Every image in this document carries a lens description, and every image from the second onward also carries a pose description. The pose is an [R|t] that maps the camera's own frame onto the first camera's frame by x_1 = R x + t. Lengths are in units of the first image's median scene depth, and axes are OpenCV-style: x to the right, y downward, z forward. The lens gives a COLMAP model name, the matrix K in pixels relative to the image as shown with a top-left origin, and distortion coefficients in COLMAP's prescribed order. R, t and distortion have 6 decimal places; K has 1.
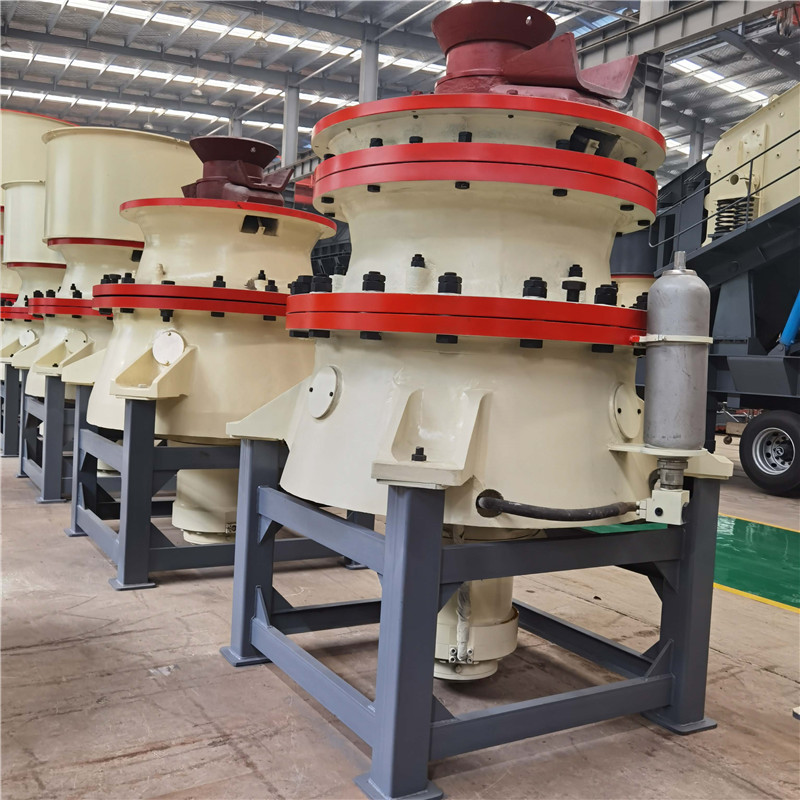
lens RADIAL K [[846.7, 0, 400.1], [0, 846.7, 357.5], [0, 0, 1]] dist [0.013037, 0.006341]
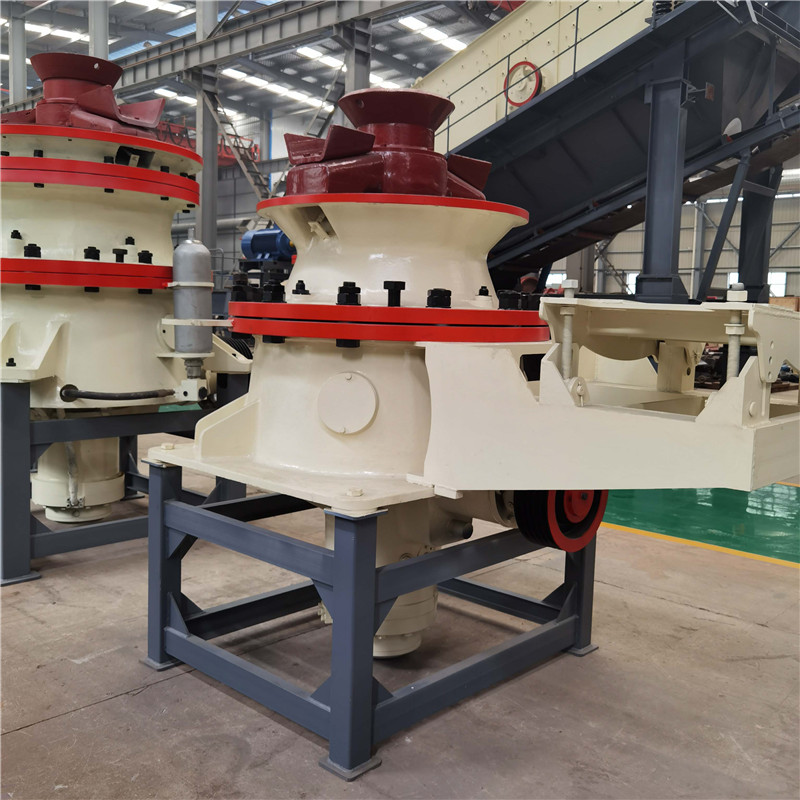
lens RADIAL K [[846.7, 0, 400.1], [0, 846.7, 357.5], [0, 0, 1]] dist [0.013037, 0.006341]
pose [[0.964112, -0.042498, 0.262072, 0.278120], [0.024719, 0.997186, 0.070768, 0.011785], [-0.264342, -0.061751, 0.962450, -0.635772]]
